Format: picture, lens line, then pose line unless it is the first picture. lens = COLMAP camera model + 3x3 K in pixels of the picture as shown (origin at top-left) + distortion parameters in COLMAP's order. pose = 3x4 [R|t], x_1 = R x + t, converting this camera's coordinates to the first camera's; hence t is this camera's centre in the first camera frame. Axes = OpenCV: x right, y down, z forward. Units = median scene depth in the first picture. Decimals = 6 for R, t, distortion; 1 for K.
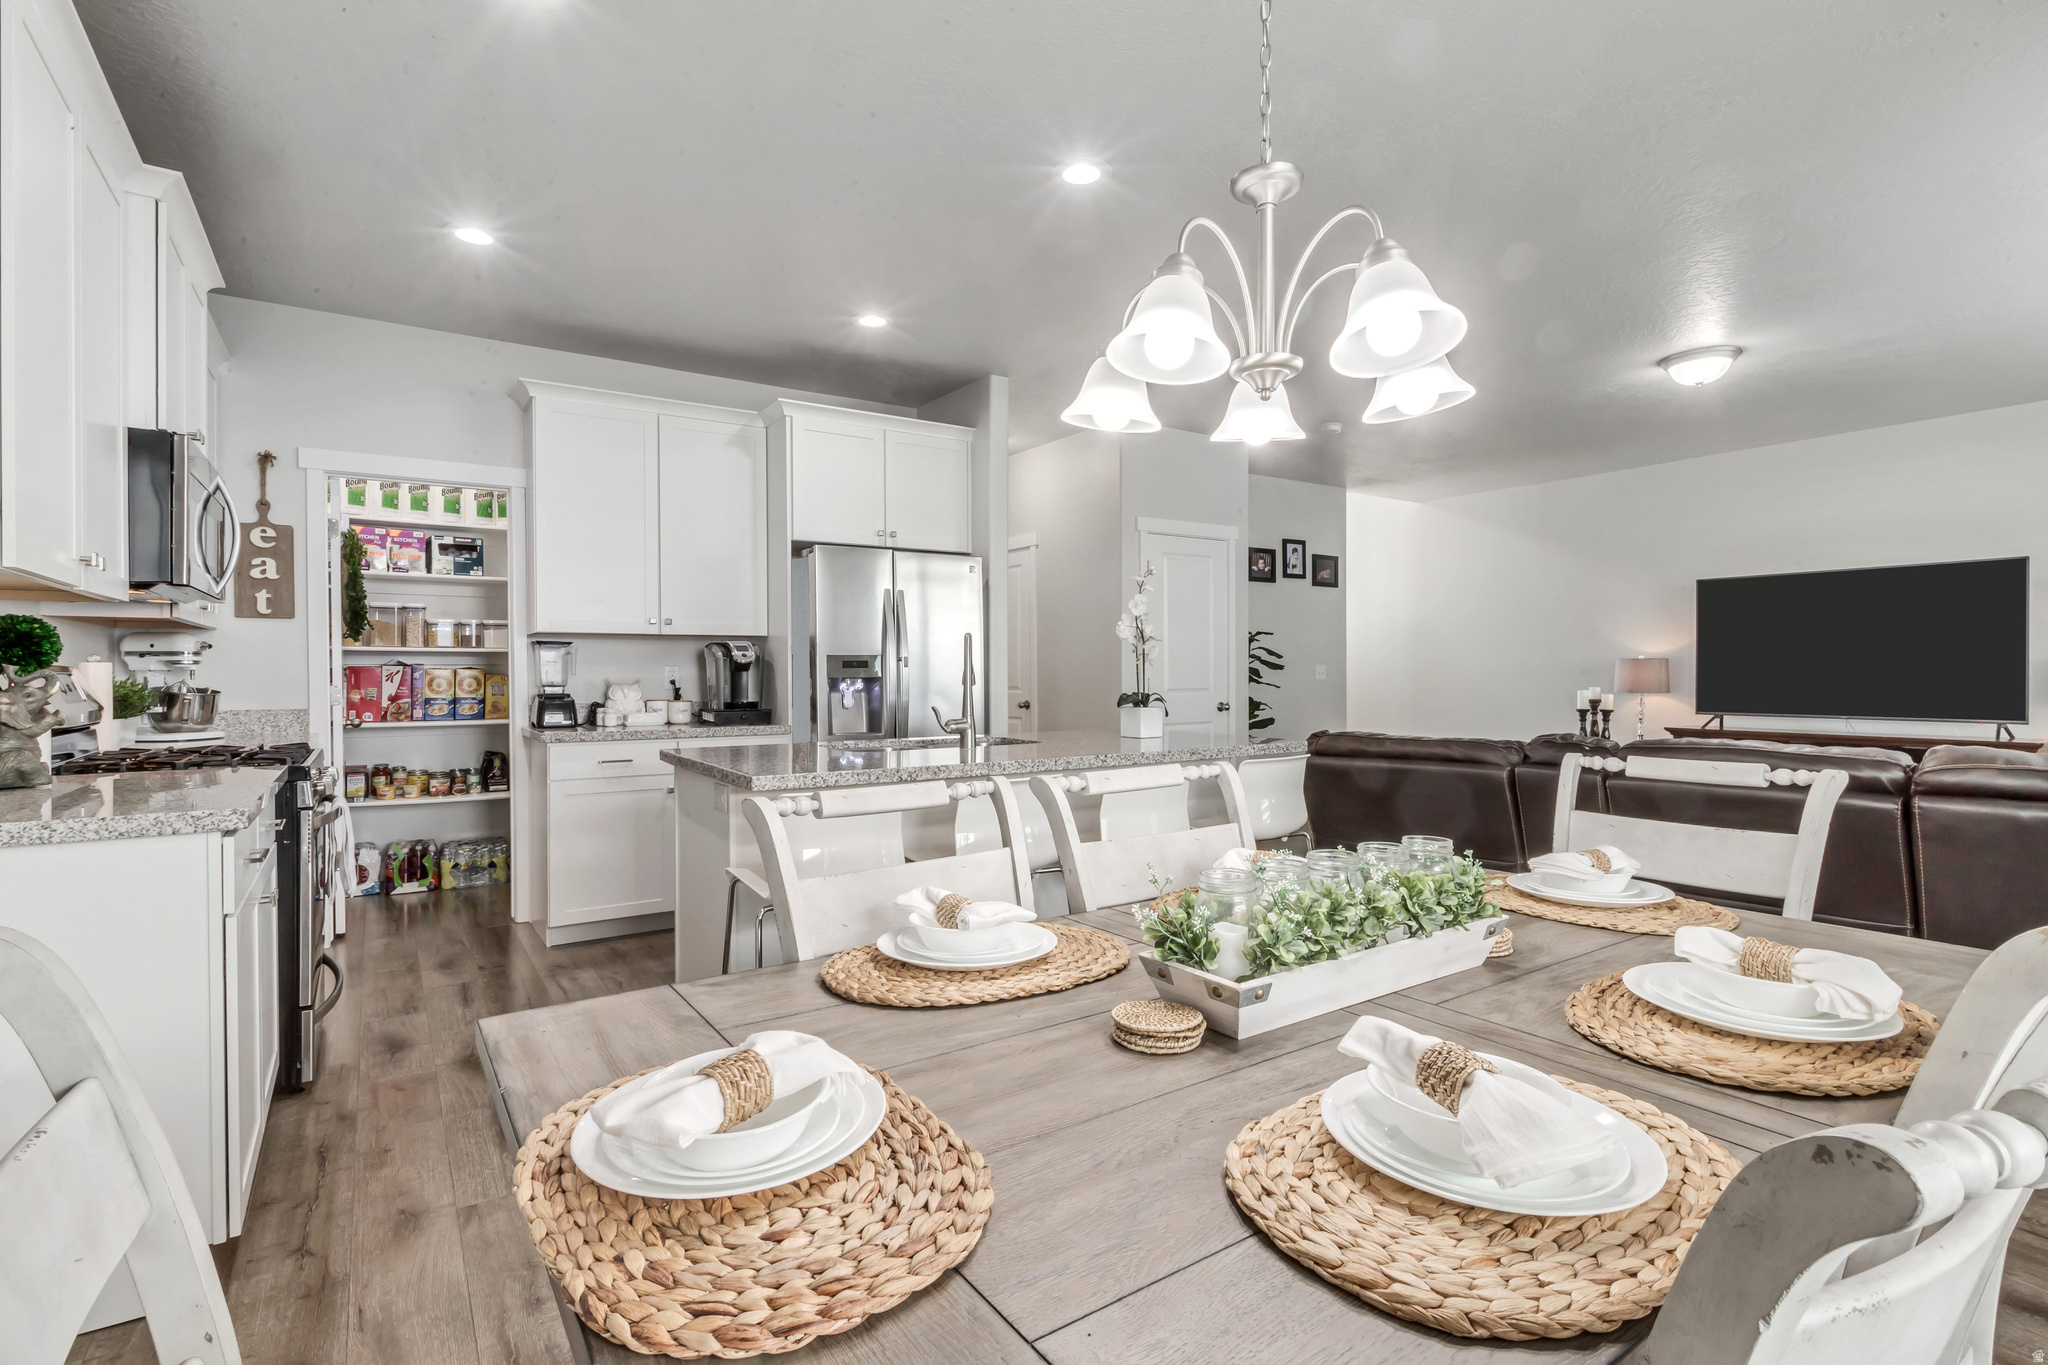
lens RADIAL K [[966.2, 0, 1010.9], [0, 966.2, 680.2], [0, 0, 1]] dist [0.007699, -0.003828]
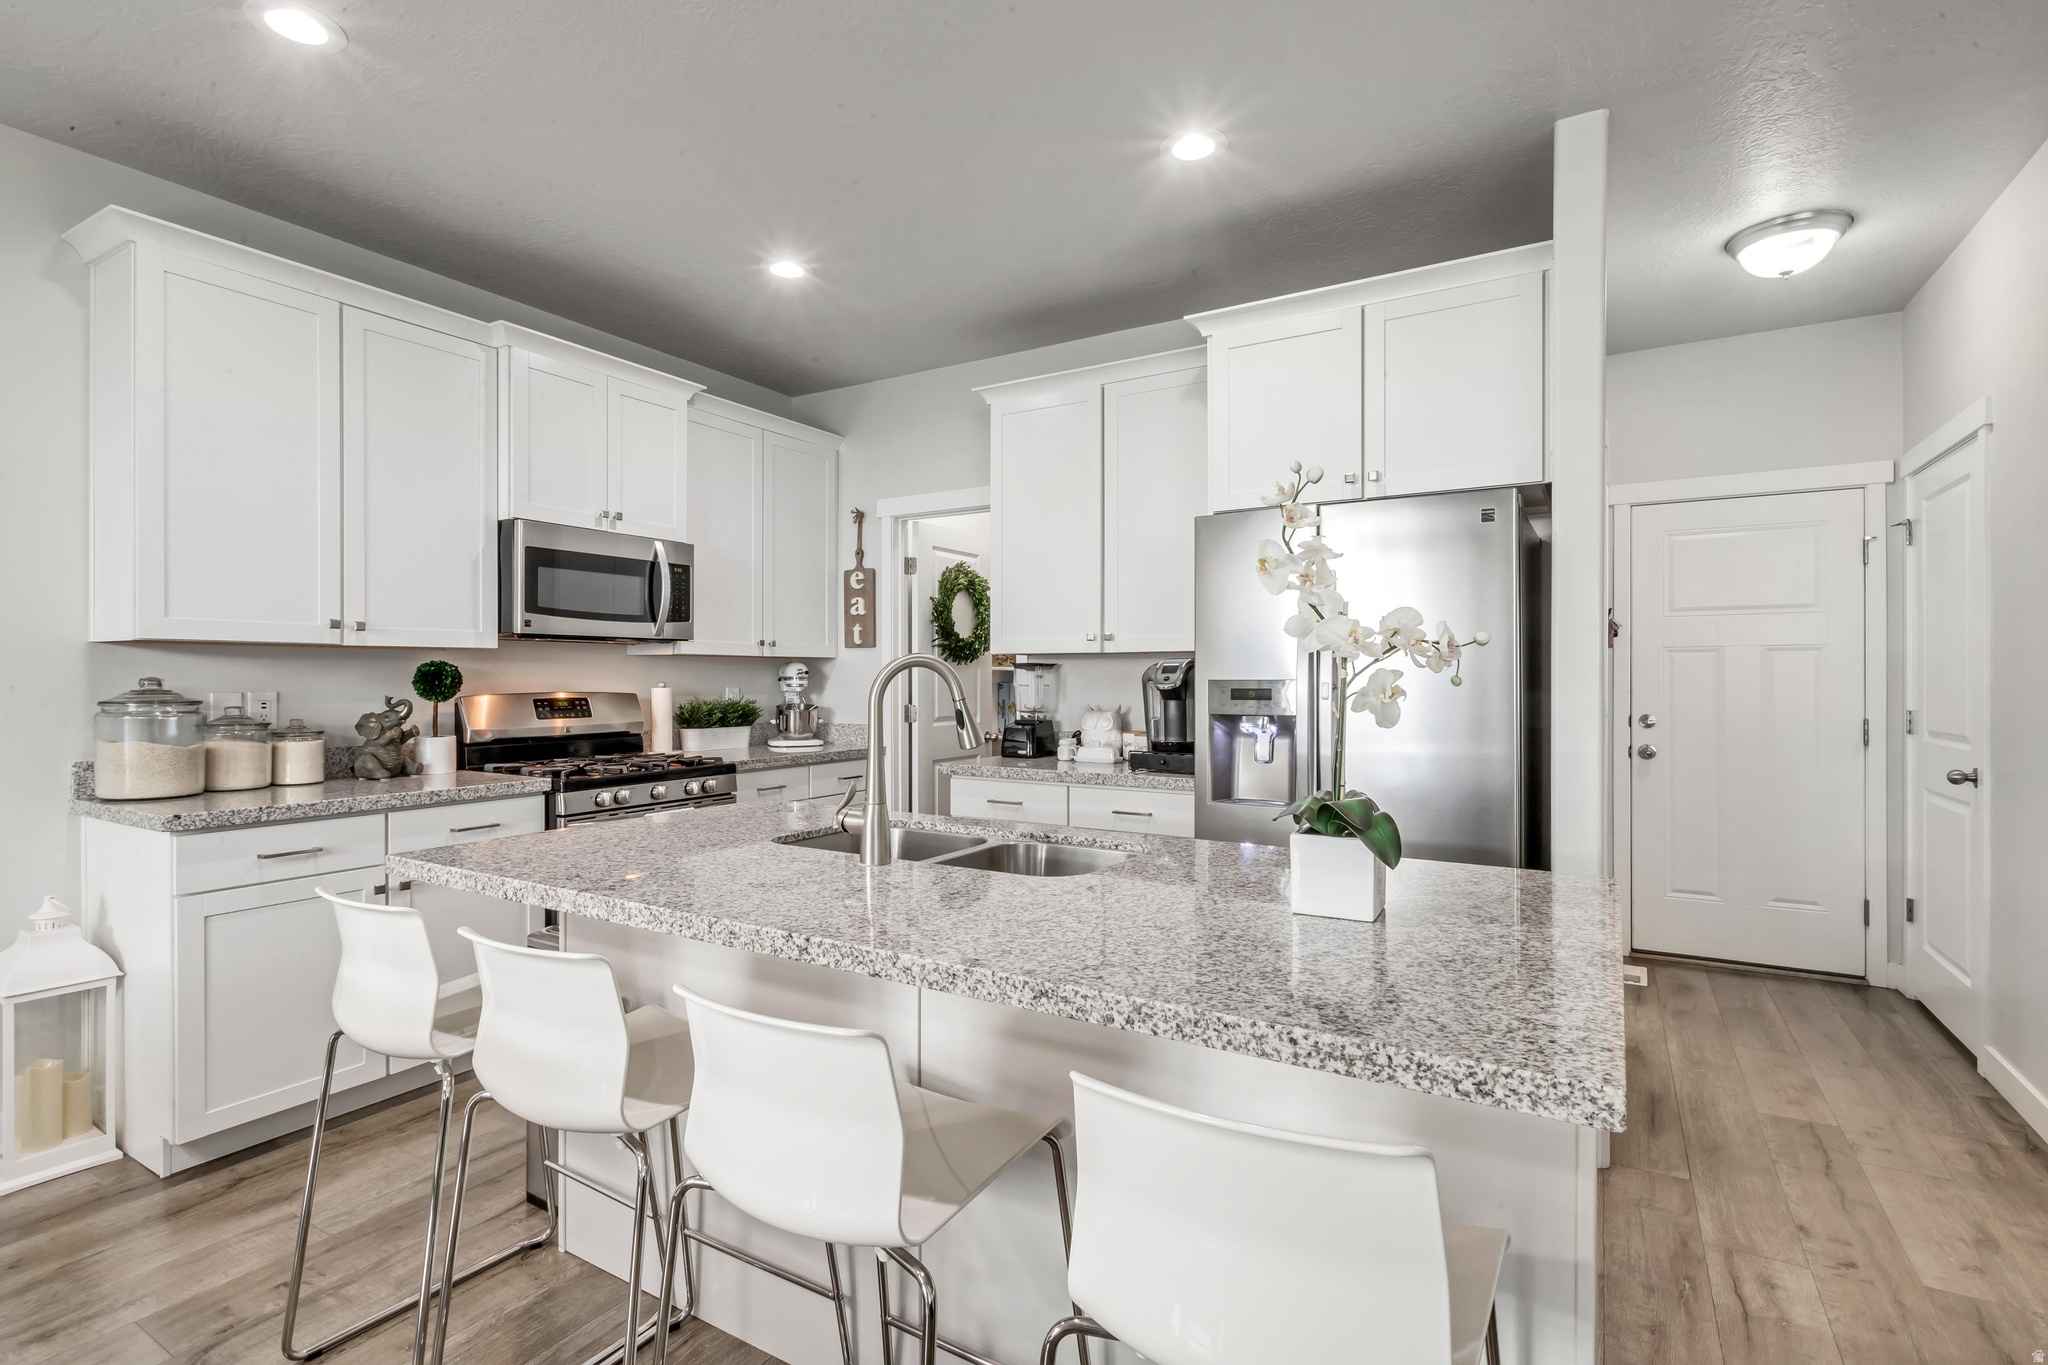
lens RADIAL K [[966.2, 0, 1022.8], [0, 966.2, 677.2], [0, 0, 1]] dist [0.007699, -0.003828]
pose [[0.436479, 0.004177, -0.899705, 0.320767], [-0.010883, 0.999941, -0.000637, -0.023283], [0.899648, 0.010069, 0.436499, 0.532611]]
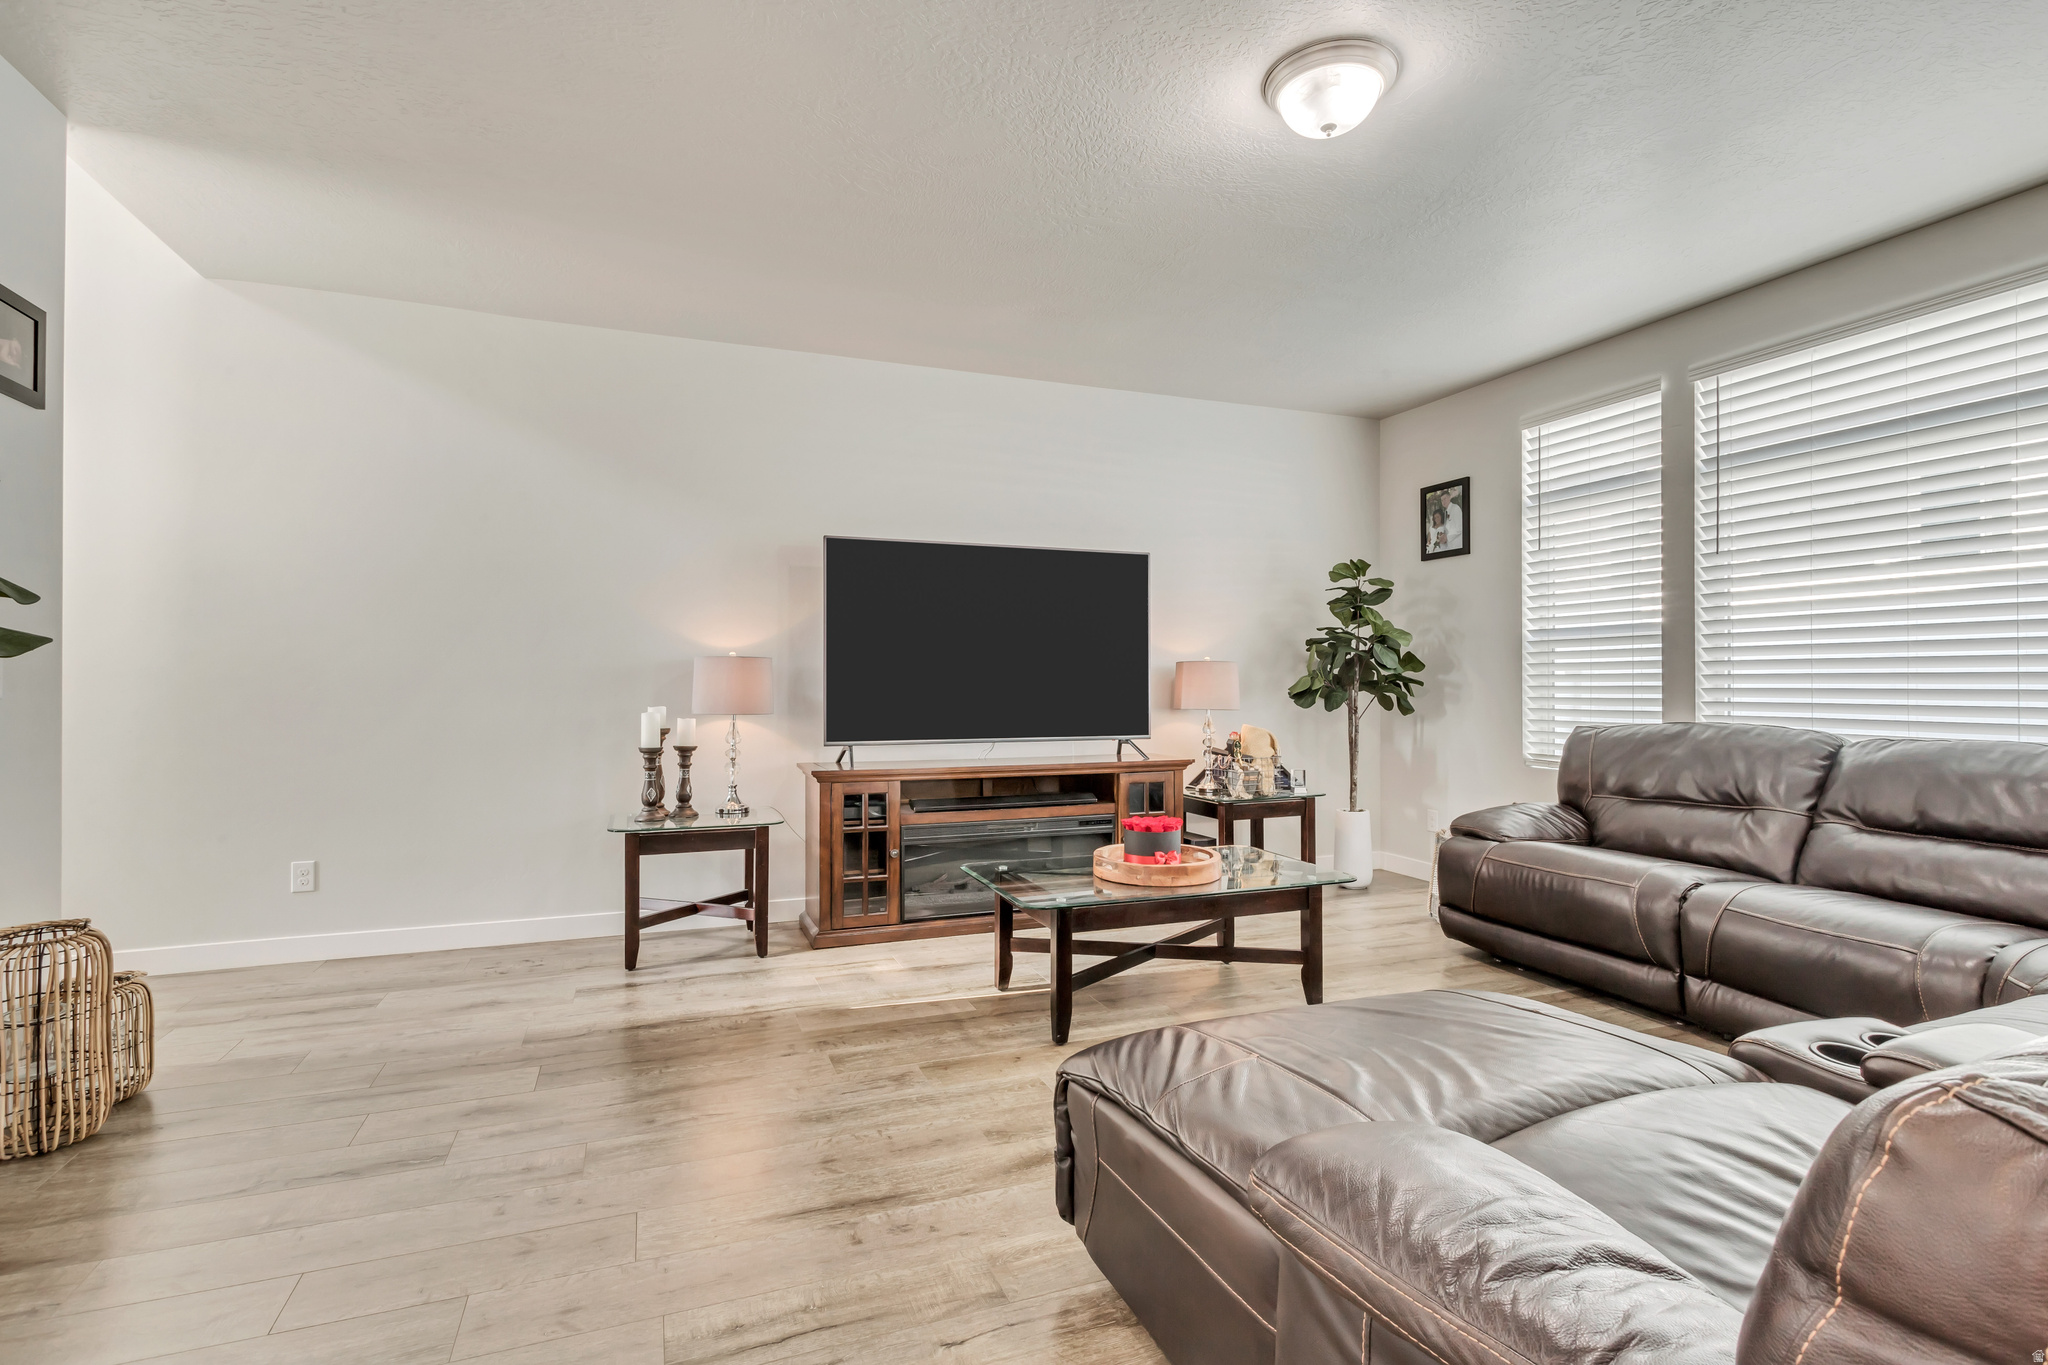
lens RADIAL K [[966.2, 0, 1019.8], [0, 966.2, 679.8], [0, 0, 1]] dist [0.007699, -0.003828]
pose [[0.221641, 0.007985, 0.975096, 0.152420], [0.009546, 0.999901, -0.010357, -0.001389], [-0.975082, 0.011604, 0.221543, 1.008727]]
